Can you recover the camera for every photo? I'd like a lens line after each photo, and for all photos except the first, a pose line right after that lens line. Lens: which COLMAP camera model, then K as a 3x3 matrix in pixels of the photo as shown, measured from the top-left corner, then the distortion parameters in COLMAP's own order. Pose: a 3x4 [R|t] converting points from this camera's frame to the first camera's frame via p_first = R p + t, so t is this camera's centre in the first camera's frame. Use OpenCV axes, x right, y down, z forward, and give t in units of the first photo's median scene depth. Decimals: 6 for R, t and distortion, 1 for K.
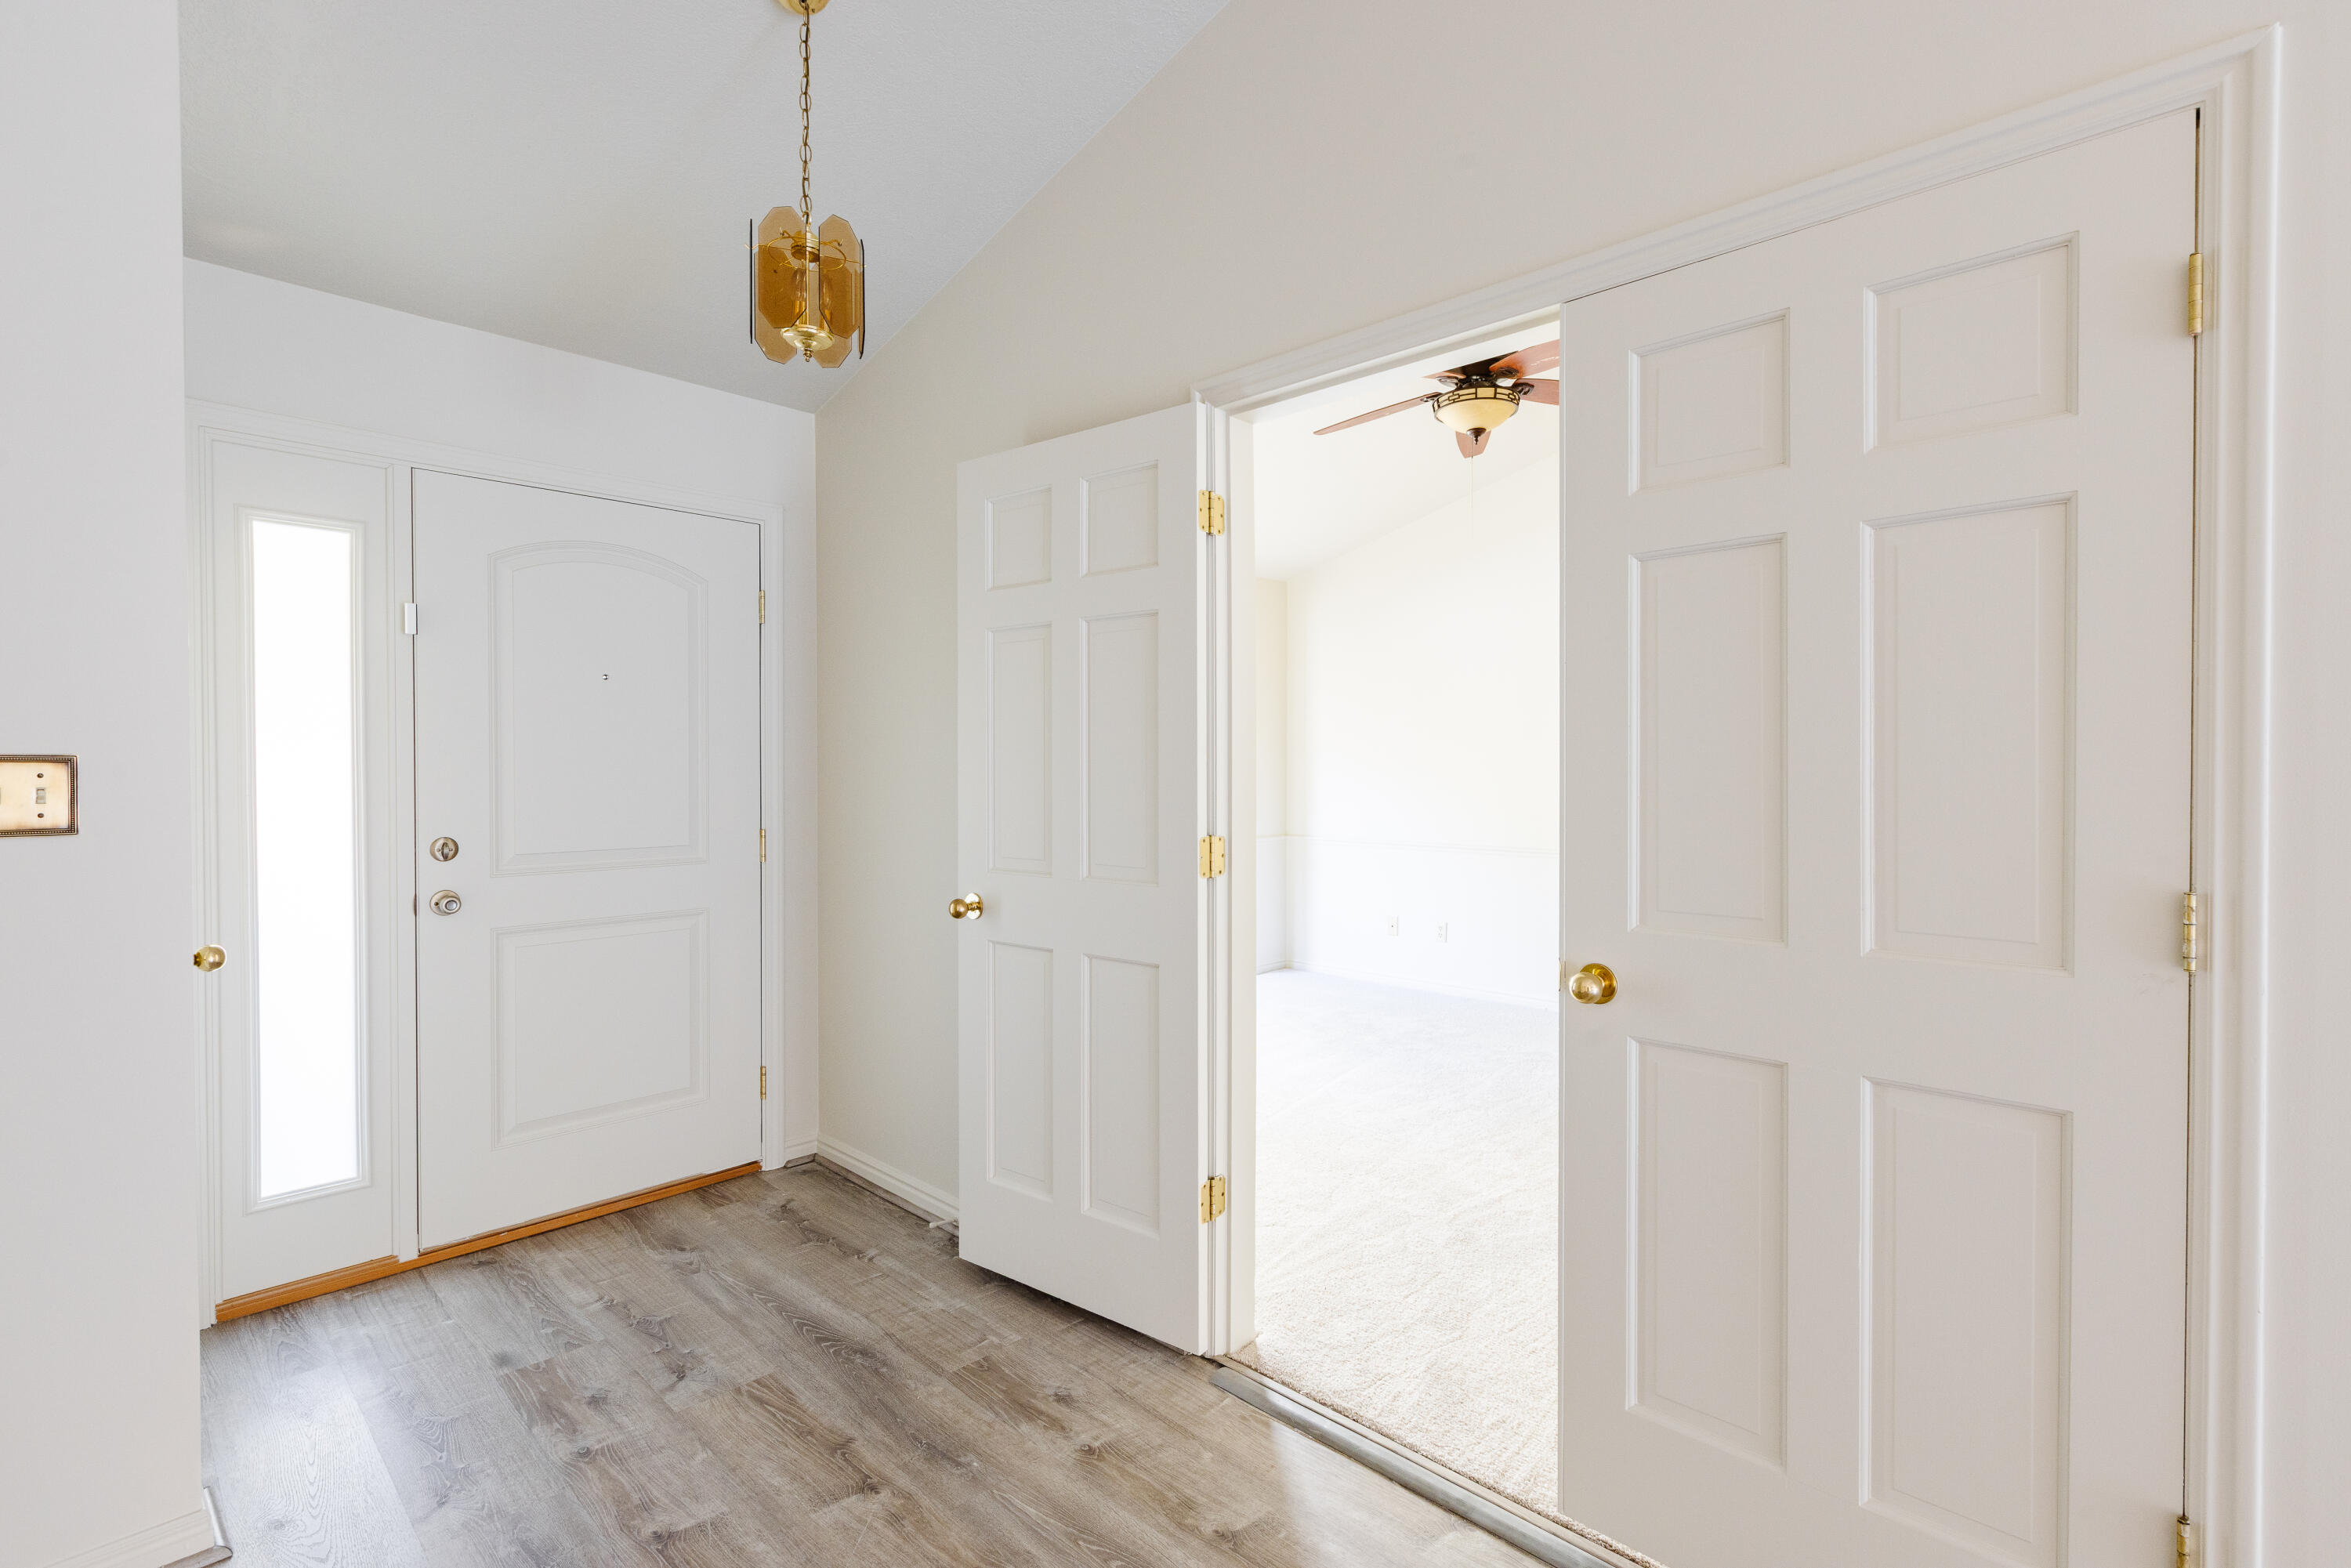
lens RADIAL K [[1065.7, 0, 1181.7], [0, 1065.7, 770.5], [0, 0, 1]] dist [0.001759, -0.000785]
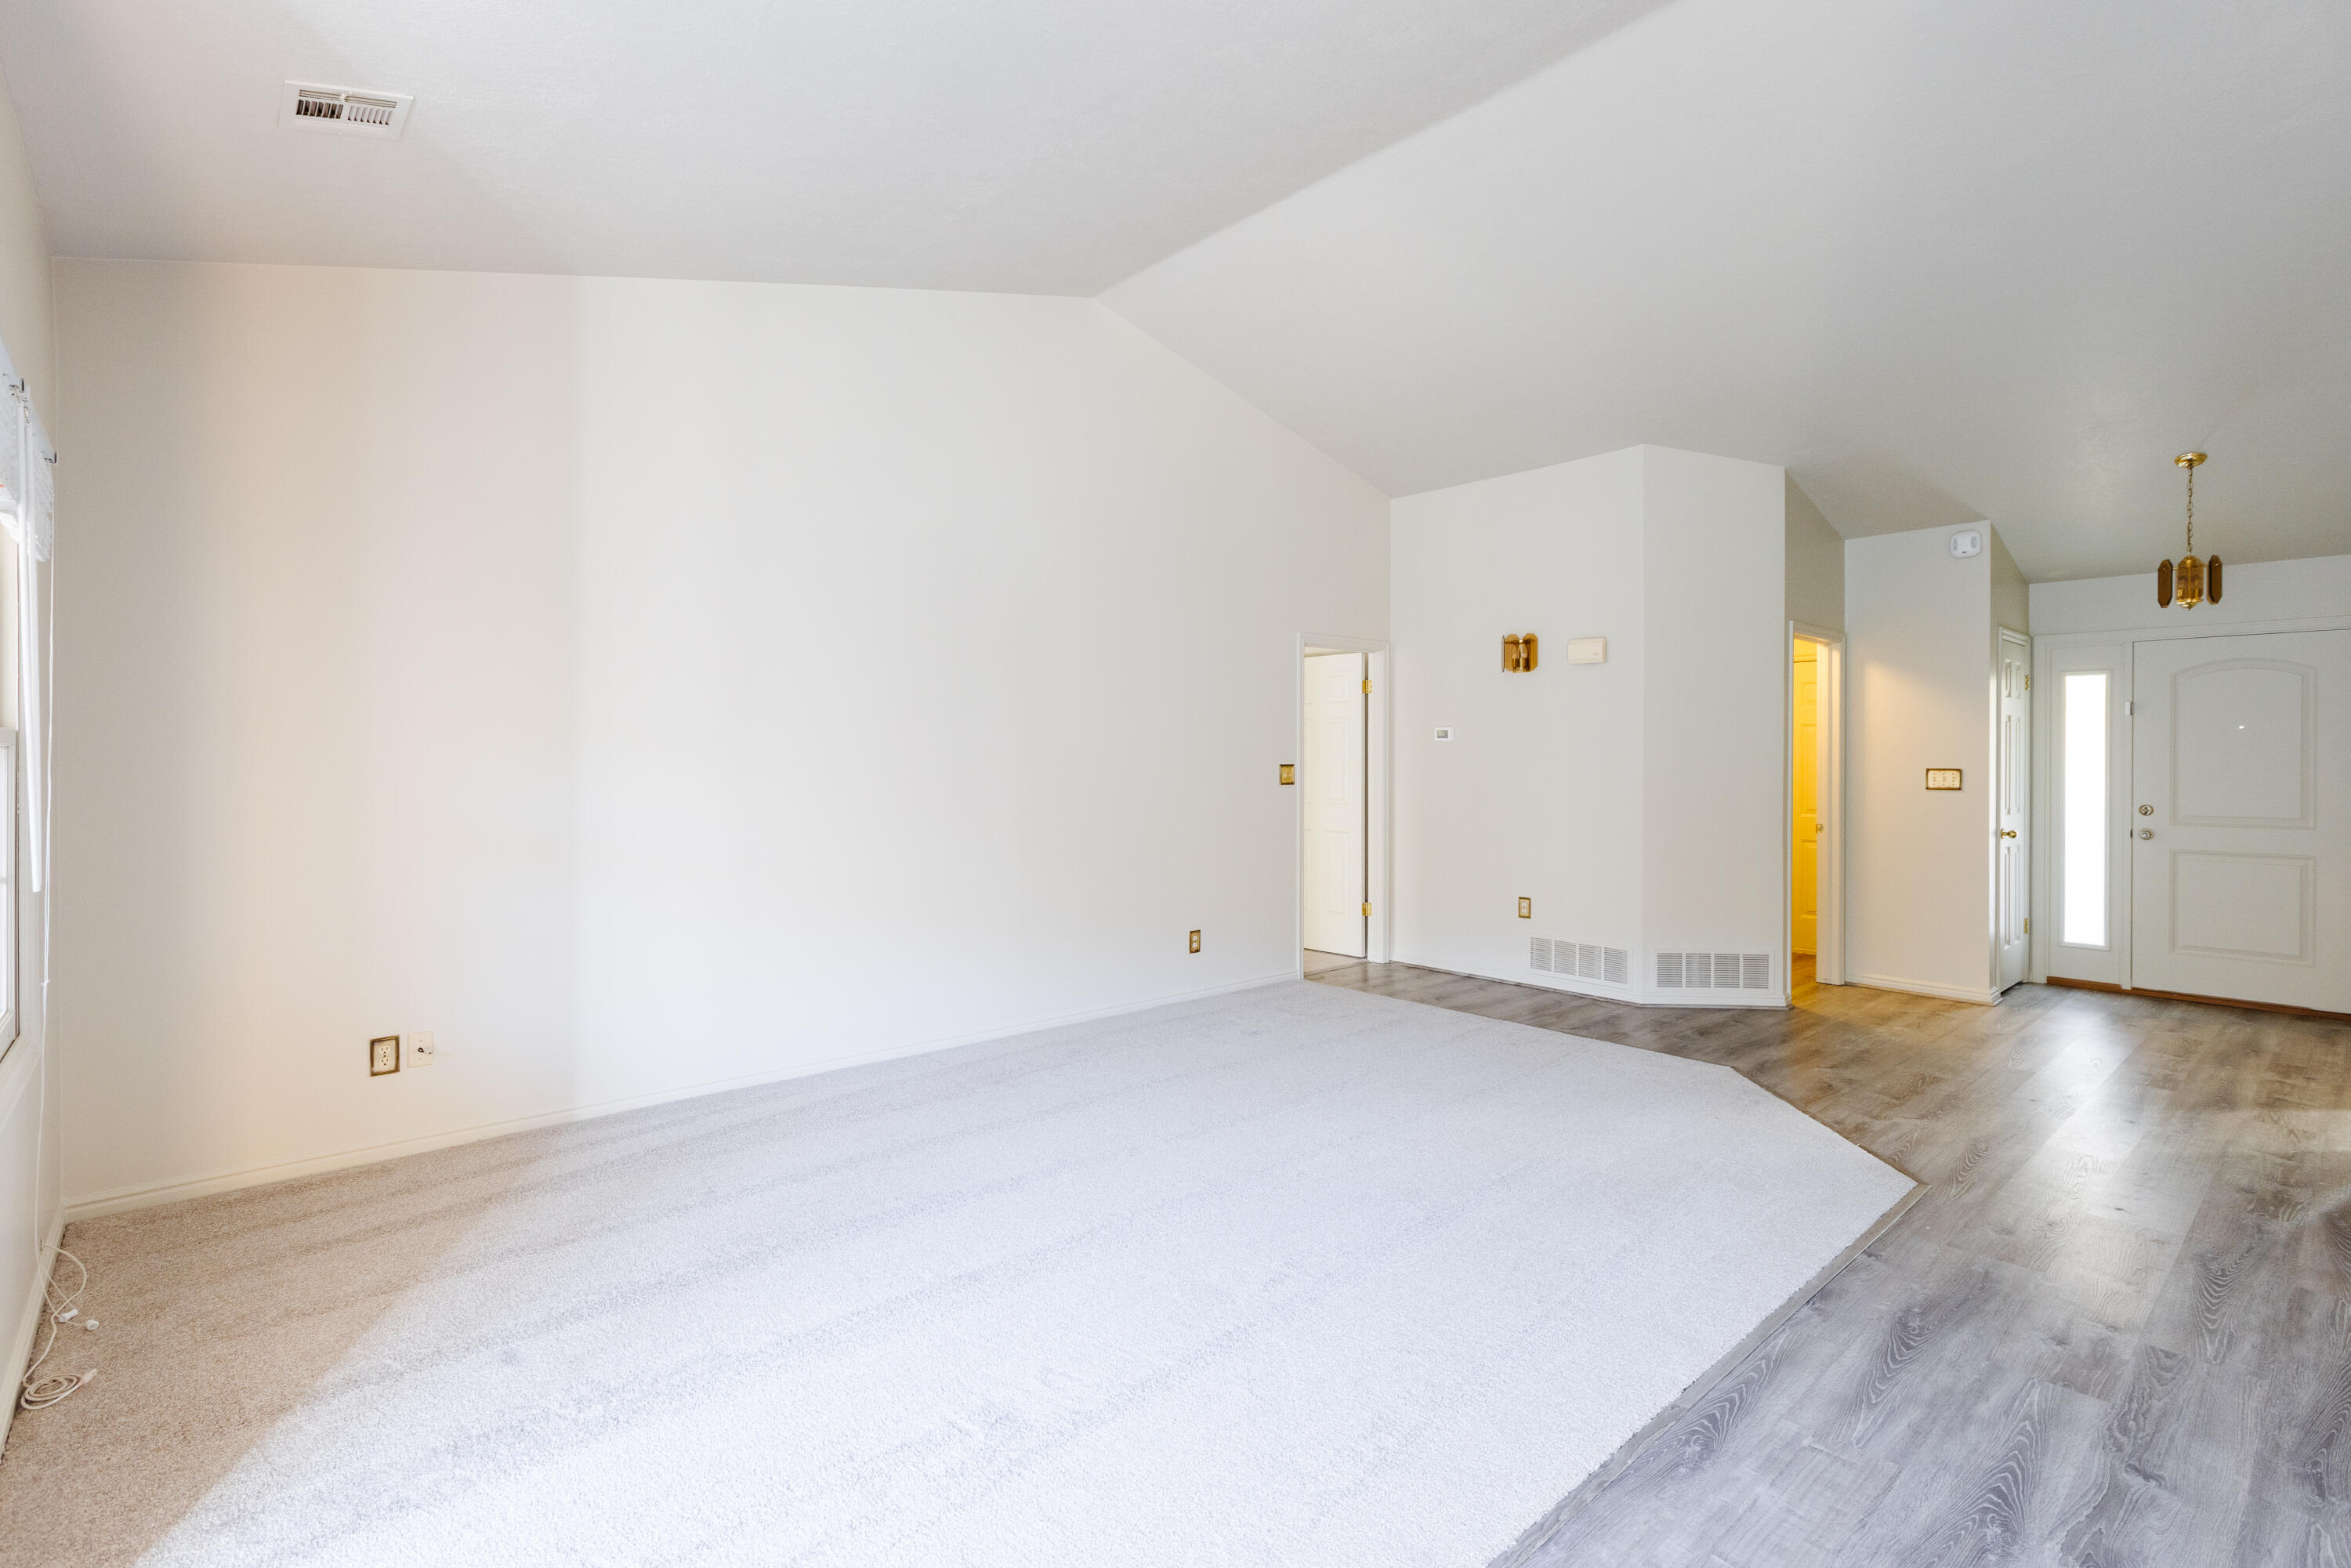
lens RADIAL K [[1065.7, 0, 1178.9], [0, 1065.7, 774.7], [0, 0, 1]] dist [0.001759, -0.000785]
pose [[-0.052098, 0.016209, -0.998510, 1.639170], [-0.010806, 0.999801, 0.016793, -0.015495], [0.998583, 0.011665, -0.051913, -0.903470]]
